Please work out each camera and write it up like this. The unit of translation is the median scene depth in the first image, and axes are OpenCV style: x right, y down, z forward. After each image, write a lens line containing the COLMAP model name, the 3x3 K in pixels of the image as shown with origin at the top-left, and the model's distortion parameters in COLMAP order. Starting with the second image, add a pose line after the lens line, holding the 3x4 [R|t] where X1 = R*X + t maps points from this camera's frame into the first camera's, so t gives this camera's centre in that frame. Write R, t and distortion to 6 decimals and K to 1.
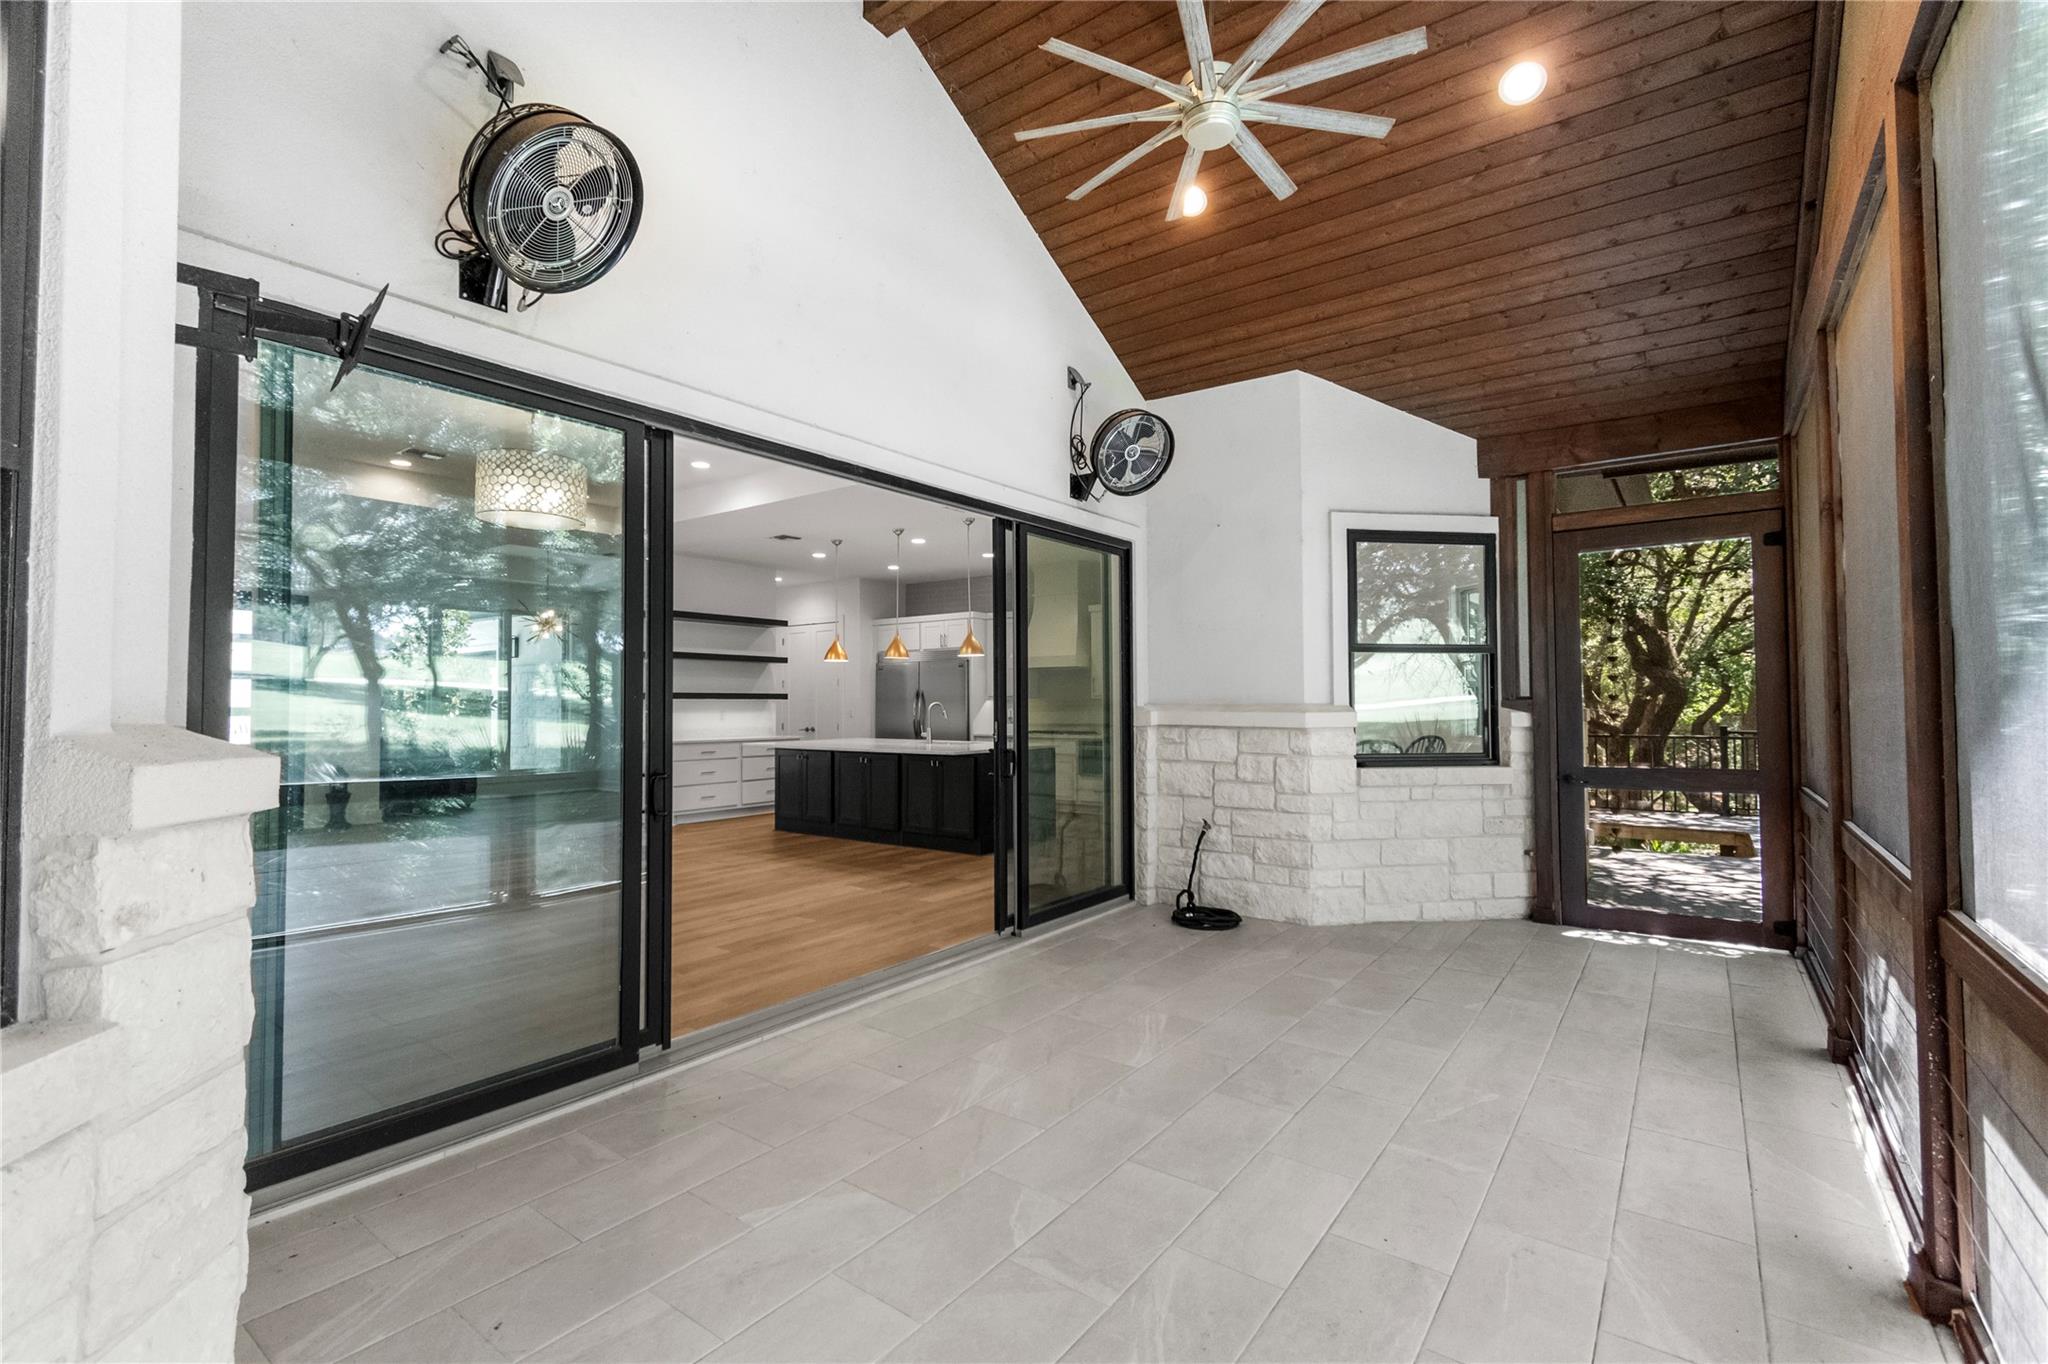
lens RADIAL K [[916.7, 0, 1025.2], [0, 916.7, 677.6], [0, 0, 1]] dist [0.004361, -0.002103]
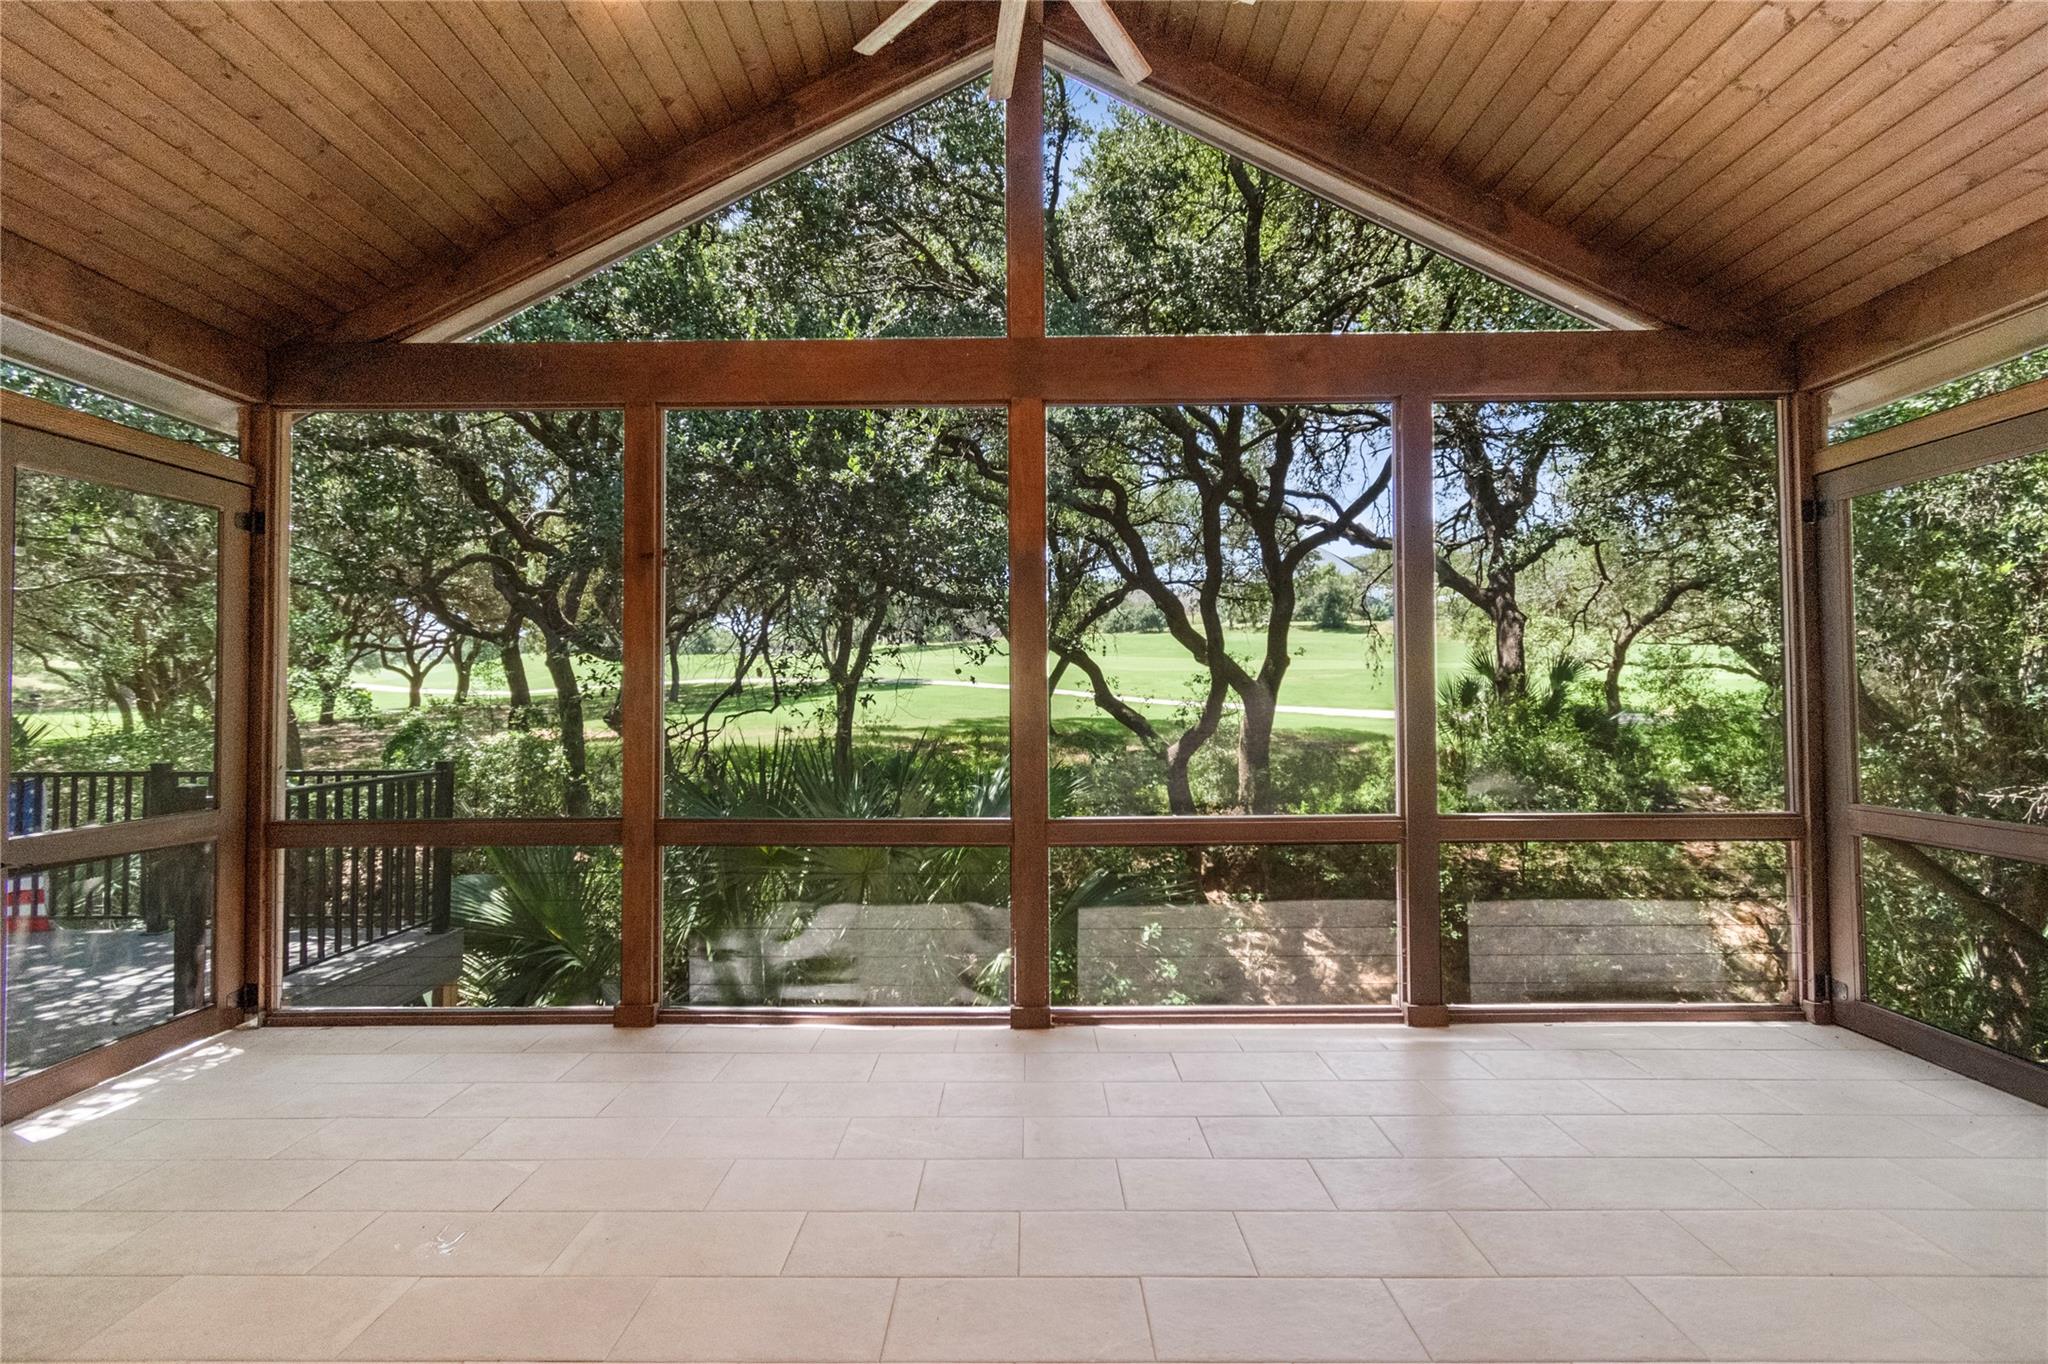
lens RADIAL K [[916.7, 0, 1025.5], [0, 916.7, 676.7], [0, 0, 1]] dist [0.004361, -0.002103]
pose [[-0.588504, 0.027327, 0.808032, -0.232968], [-0.015746, 0.998852, -0.045249, 0.012746], [-0.808341, -0.039352, -0.587398, 0.867180]]
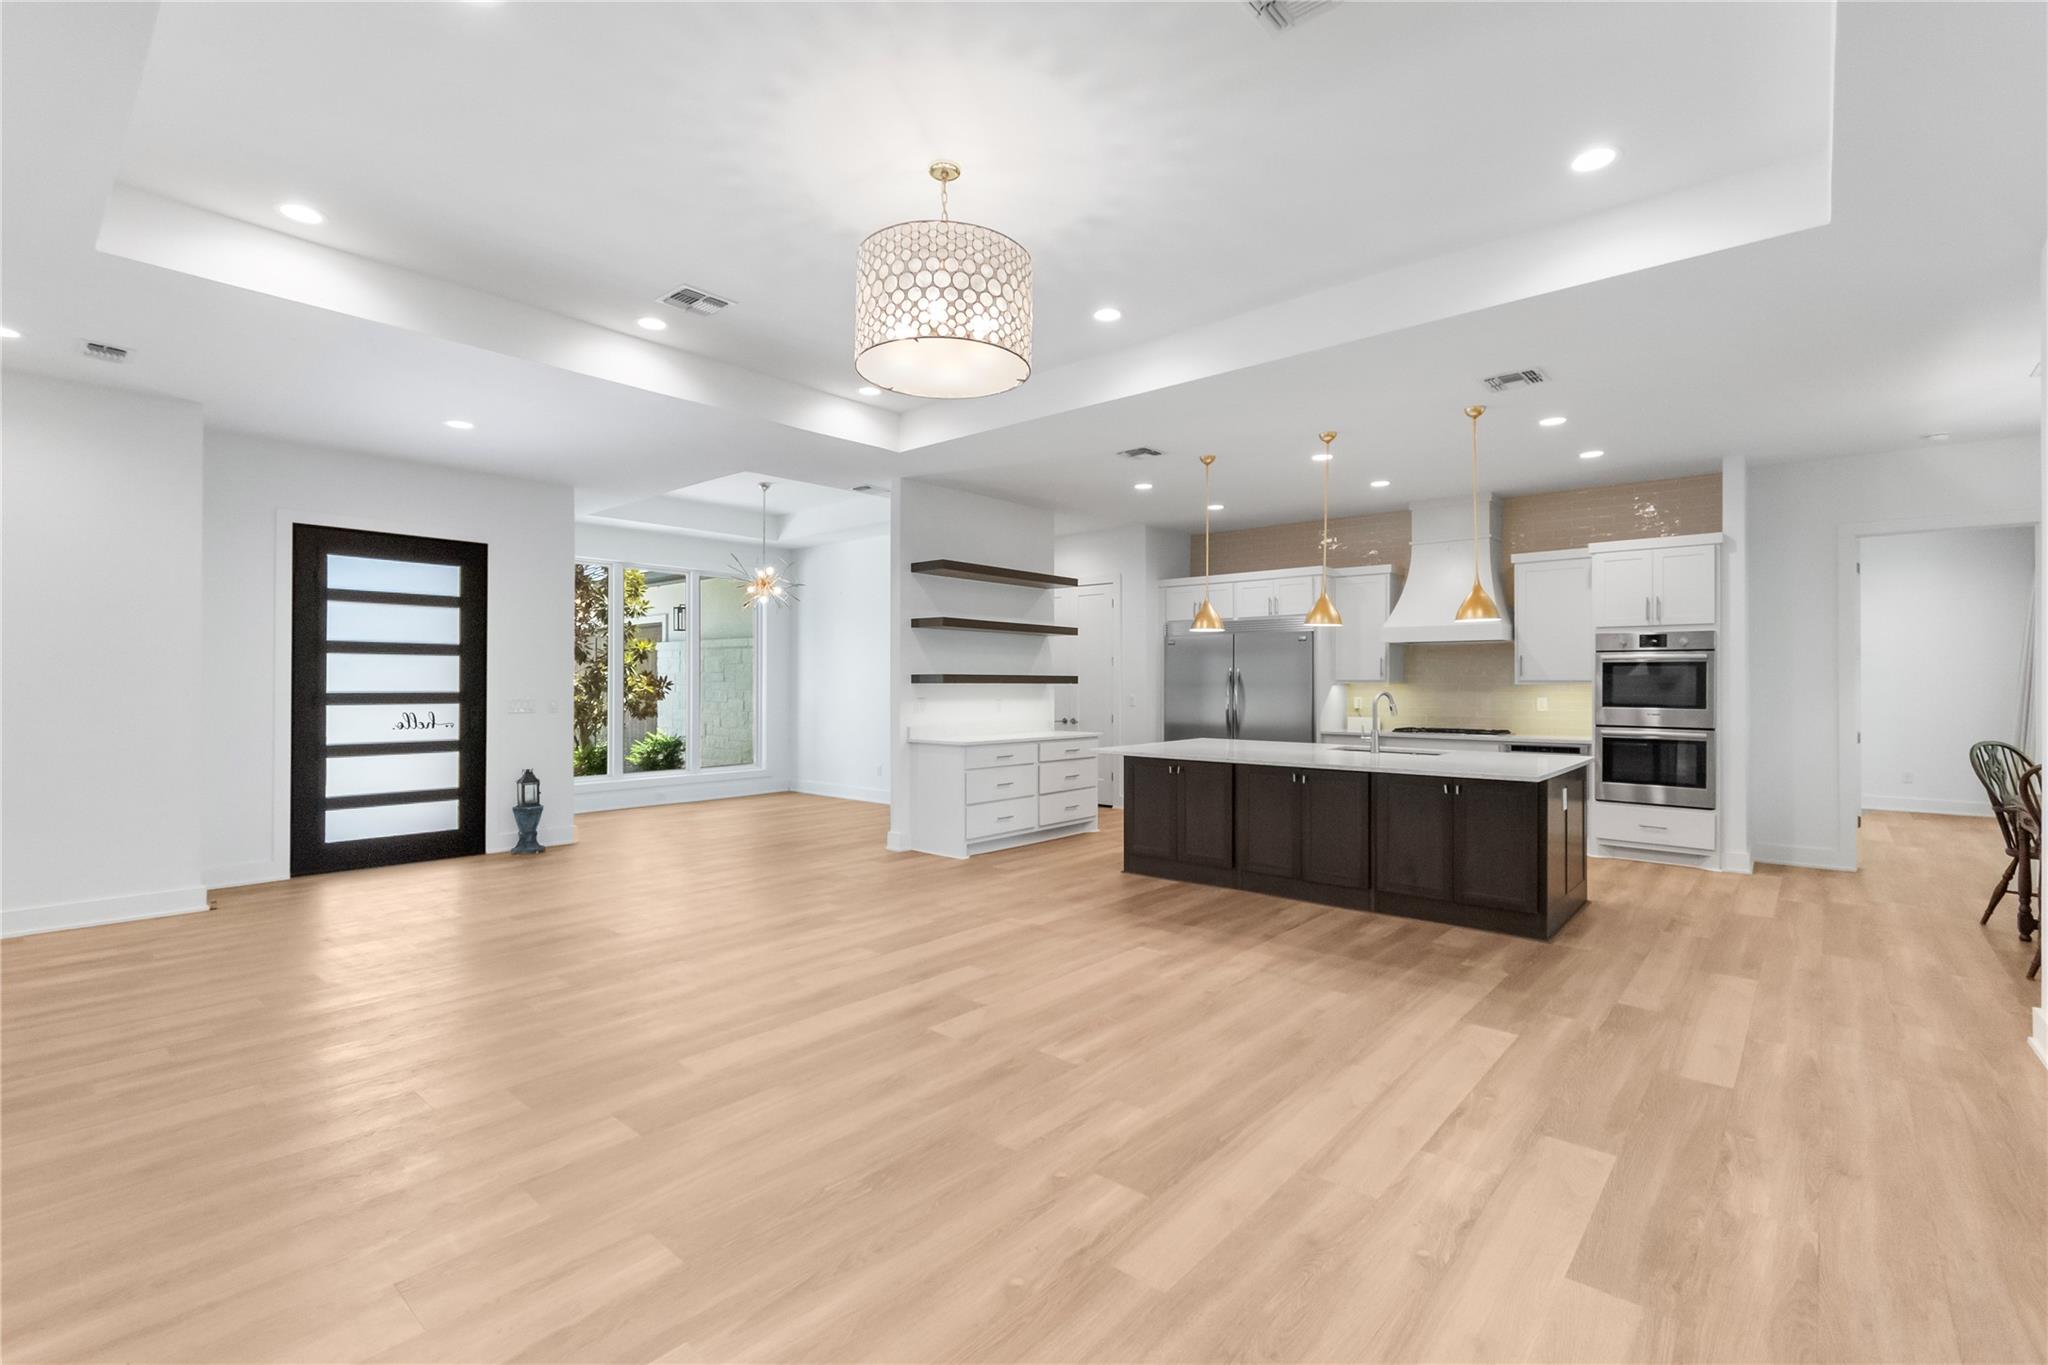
lens RADIAL K [[916.7, 0, 1020.7], [0, 916.7, 680.5], [0, 0, 1]] dist [0.004361, -0.002103]
pose [[0.996315, 0.005071, -0.085615, -0.506001], [-0.002923, 0.999678, 0.025198, 0.004739], [0.085715, -0.024855, 0.996010, 0.514866]]
